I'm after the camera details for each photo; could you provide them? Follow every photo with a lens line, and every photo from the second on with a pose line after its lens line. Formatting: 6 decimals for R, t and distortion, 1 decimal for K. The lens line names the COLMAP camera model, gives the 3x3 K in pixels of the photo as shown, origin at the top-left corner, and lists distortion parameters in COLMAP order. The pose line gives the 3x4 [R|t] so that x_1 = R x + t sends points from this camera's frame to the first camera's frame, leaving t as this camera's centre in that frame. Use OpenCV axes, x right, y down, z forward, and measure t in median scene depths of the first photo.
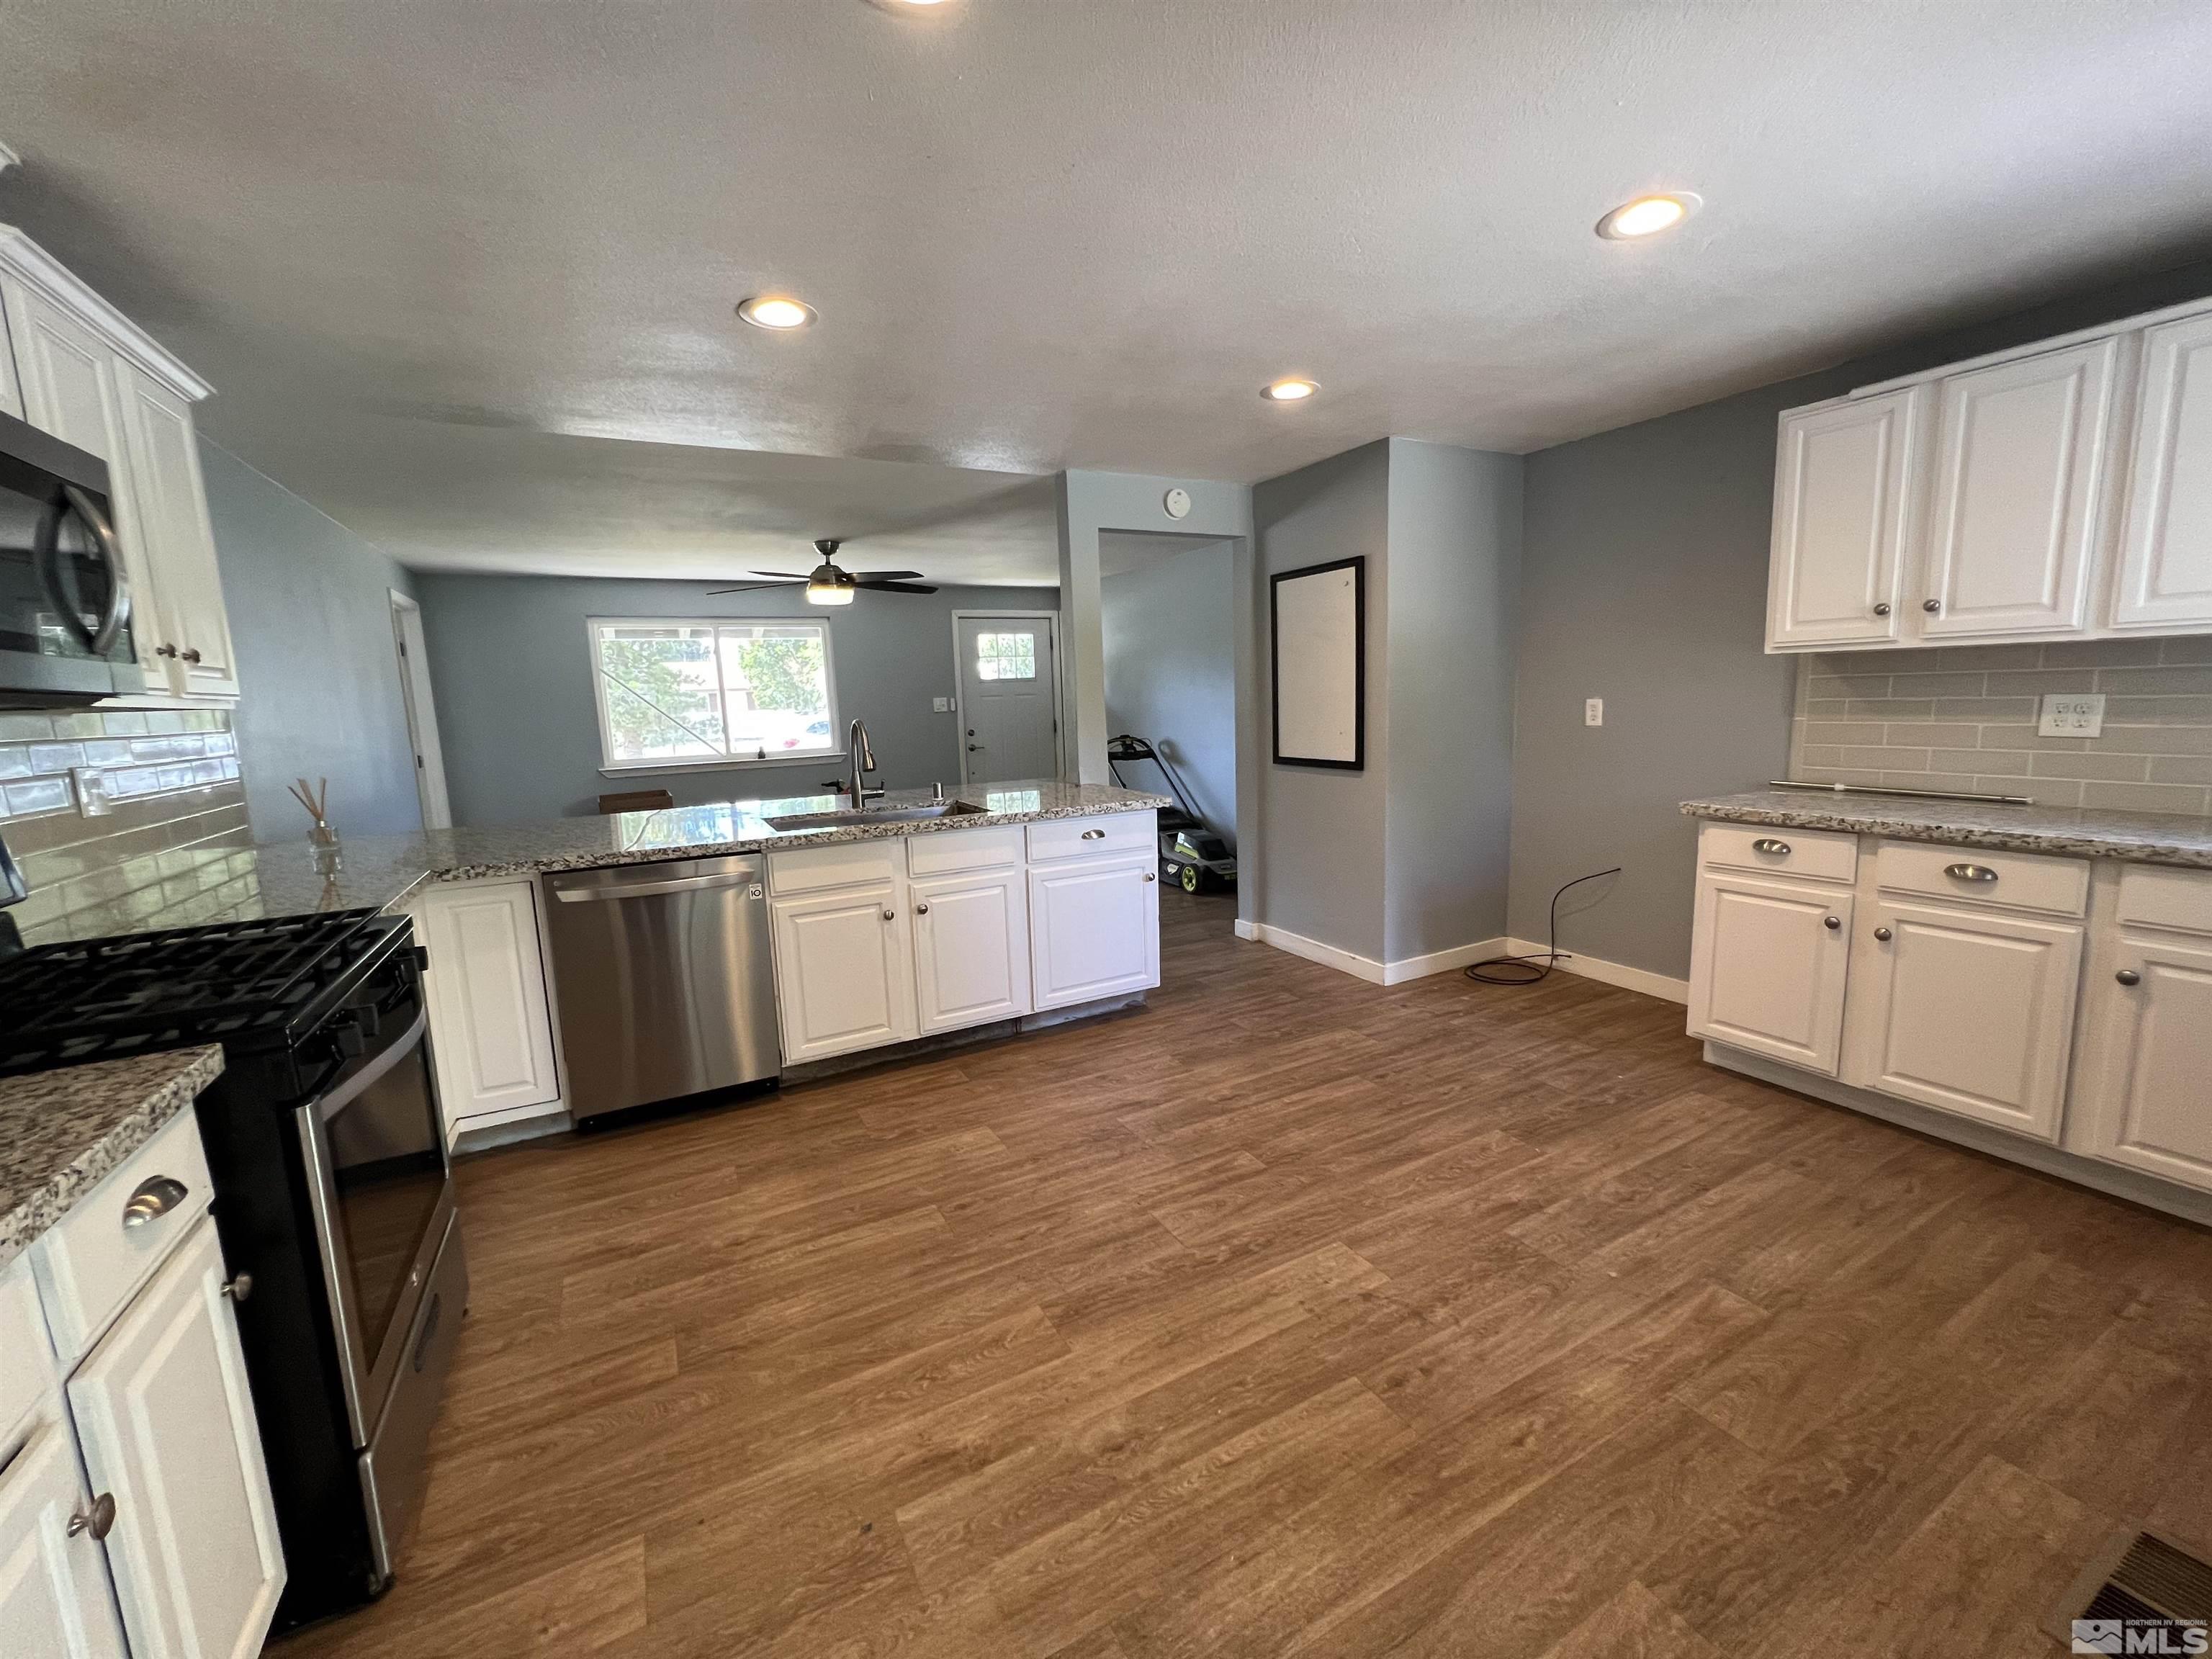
lens RADIAL K [[888.0, 0, 1101.8], [0, 888.0, 826.7], [0, 0, 1]] dist [-0.003880, 0.001358]
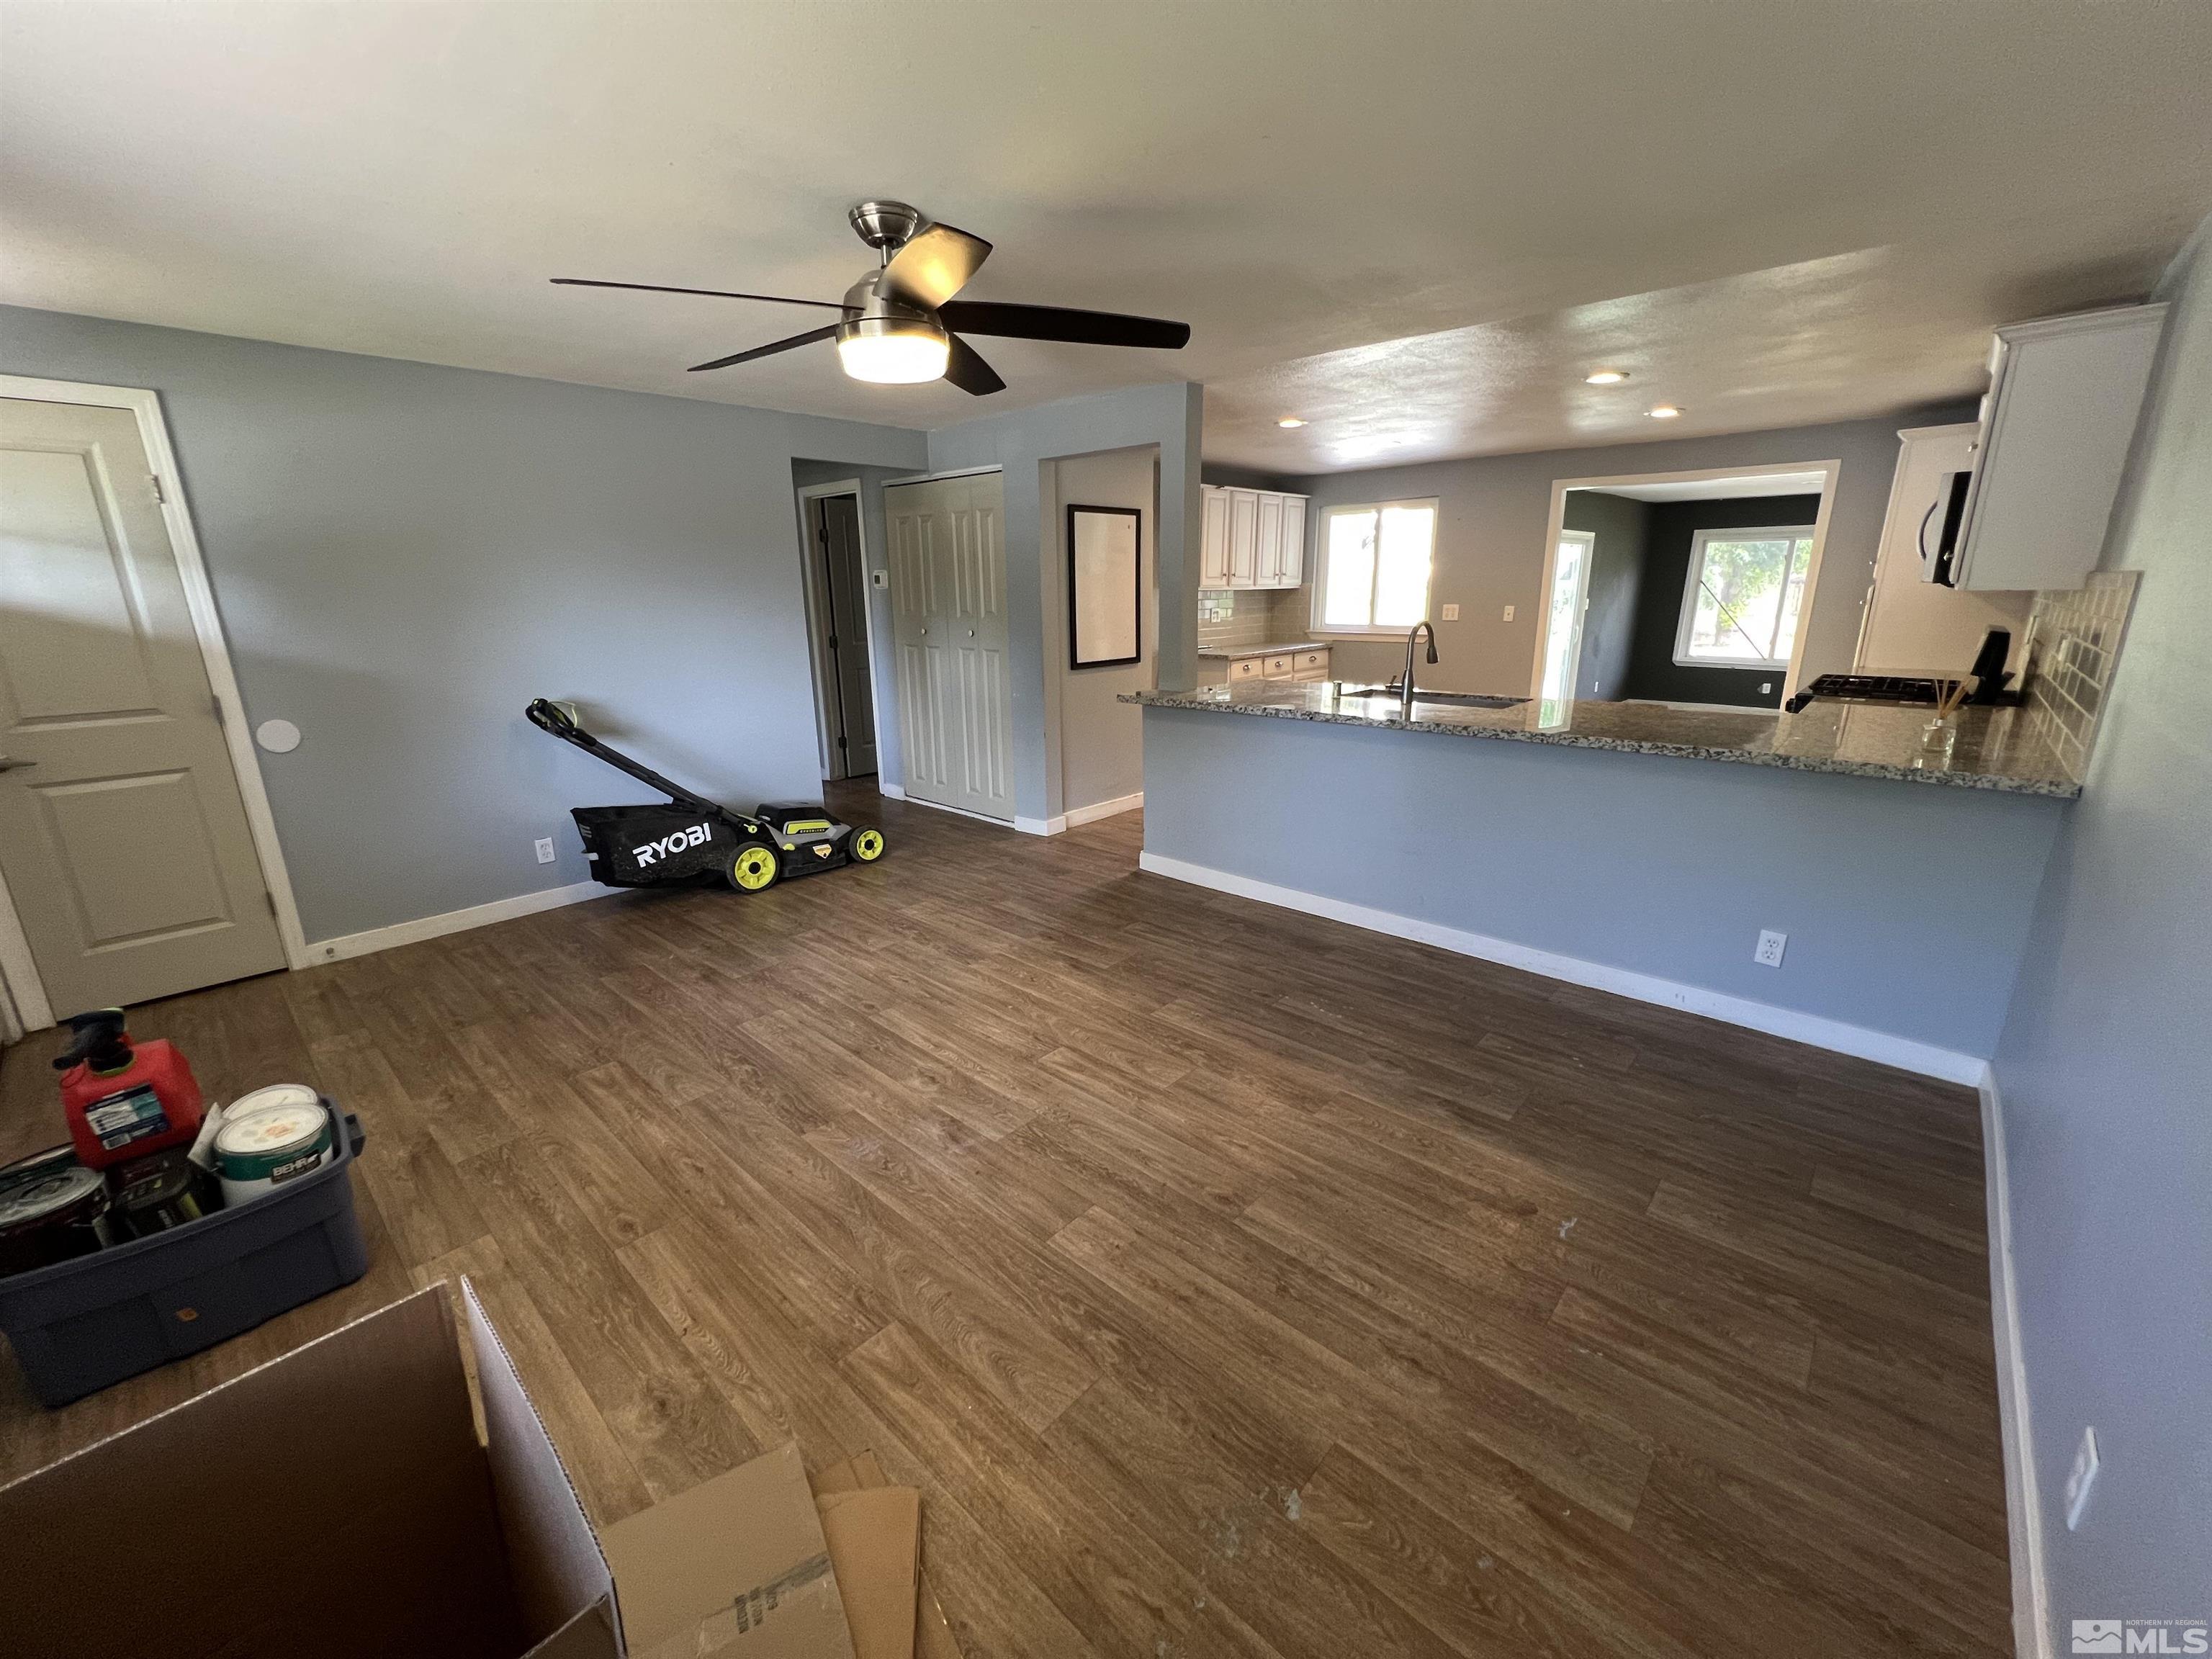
lens RADIAL K [[888.0, 0, 1115.0], [0, 888.0, 829.1], [0, 0, 1]] dist [-0.003880, 0.001358]
pose [[-0.334267, -0.216365, 0.917307, -0.777842], [0.156436, 0.947054, 0.280387, -0.177173], [-0.929405, 0.237224, -0.282721, 1.139191]]
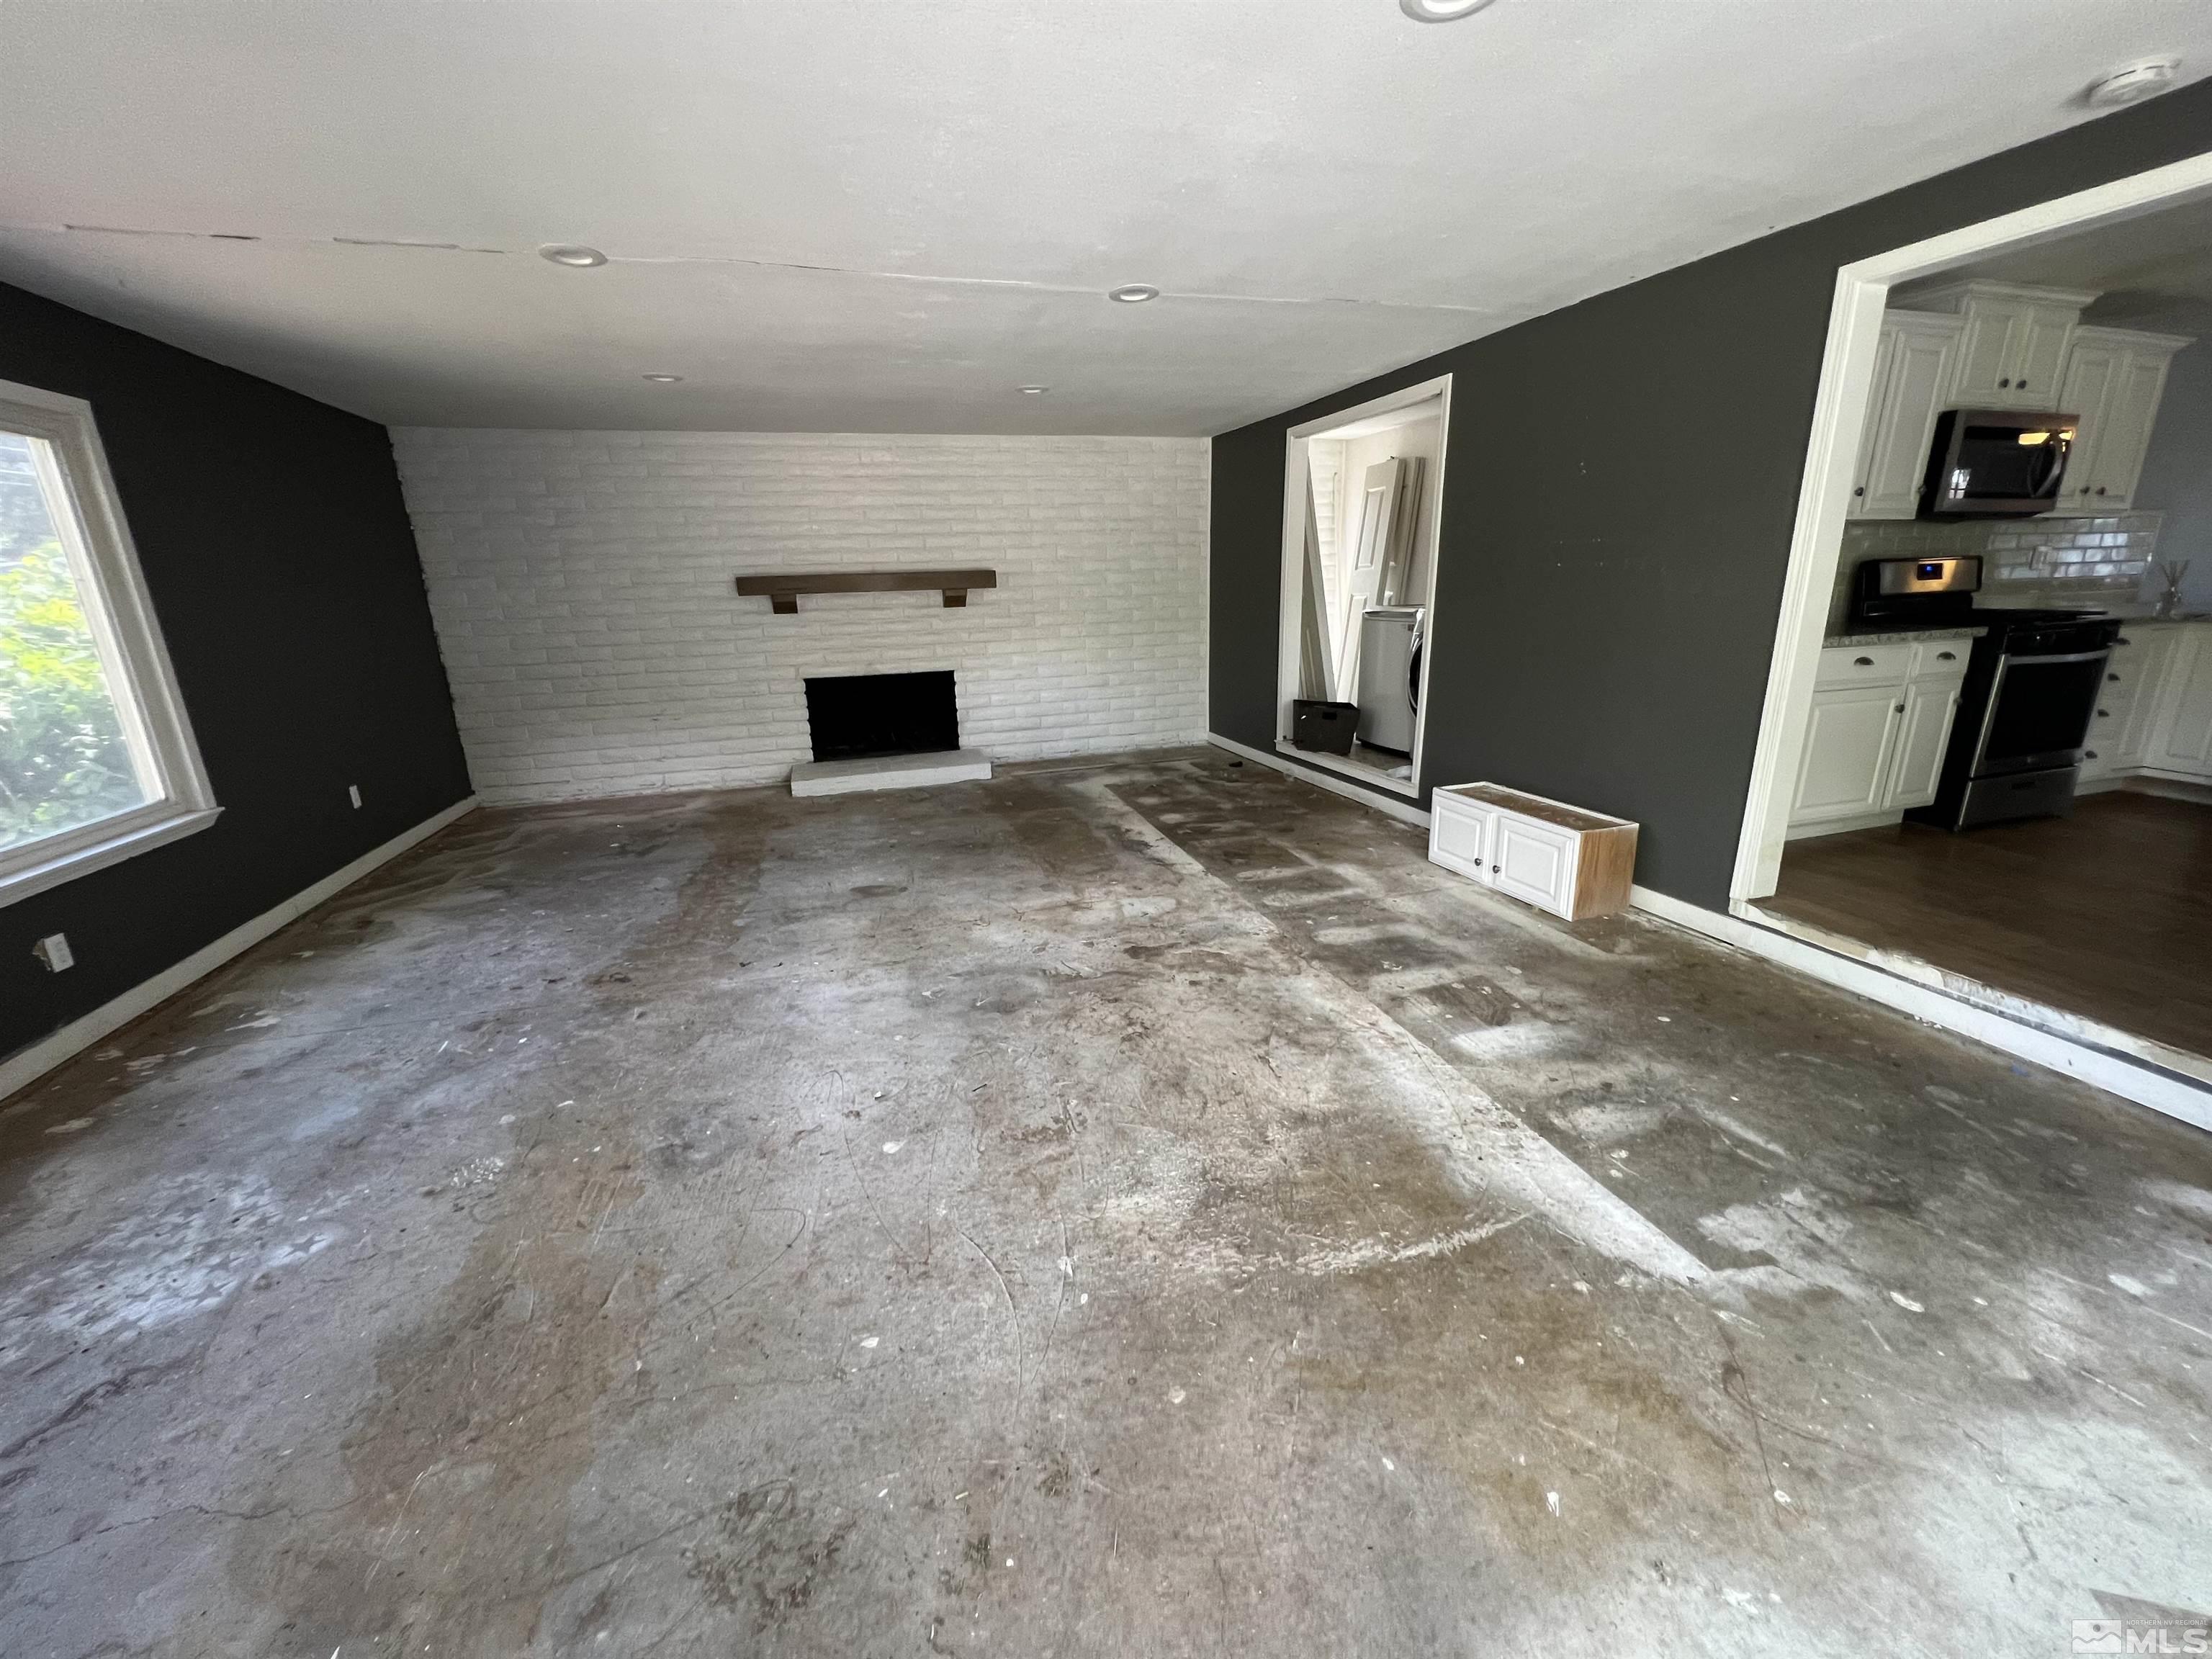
lens RADIAL K [[888.0, 0, 1107.2], [0, 888.0, 830.7], [0, 0, 1]] dist [-0.003880, 0.001358]
pose [[-0.180628, 0.308295, -0.933985, 1.280163], [-0.112655, 0.936870, 0.331034, 0.106458], [0.977078, 0.165012, -0.134494, -0.714446]]
